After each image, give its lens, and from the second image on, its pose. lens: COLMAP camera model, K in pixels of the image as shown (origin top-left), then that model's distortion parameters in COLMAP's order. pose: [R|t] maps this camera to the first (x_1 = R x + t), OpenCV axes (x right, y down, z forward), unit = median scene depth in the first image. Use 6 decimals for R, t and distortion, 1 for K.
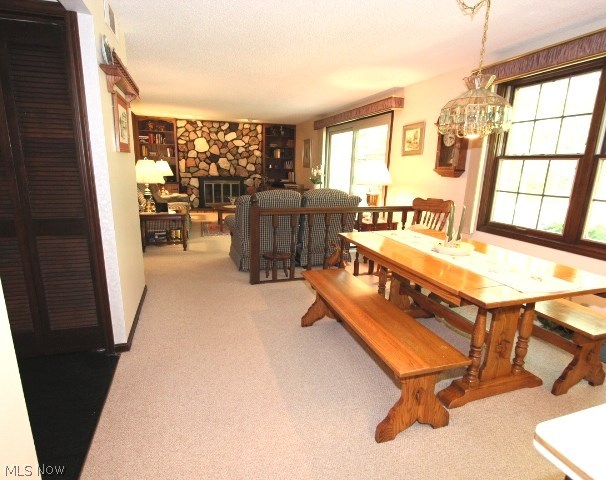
lens RADIAL K [[327.2, 0, 290.8], [0, 327.2, 241.9], [0, 0, 1]] dist [-0.001308, 0.000024]
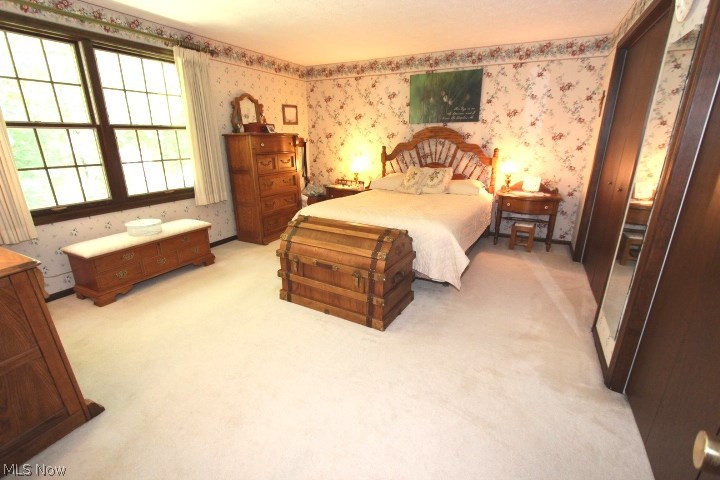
lens RADIAL K [[333.7, 0, 359.9], [0, 333.7, 248.8], [0, 0, 1]] dist [-0.013308, 0.000208]
pose [[-0.712952, -0.241304, 0.658386, -0.817039], [0.147871, 0.866072, 0.477549, -0.422926], [-0.685444, 0.437826, -0.581786, 1.709842]]
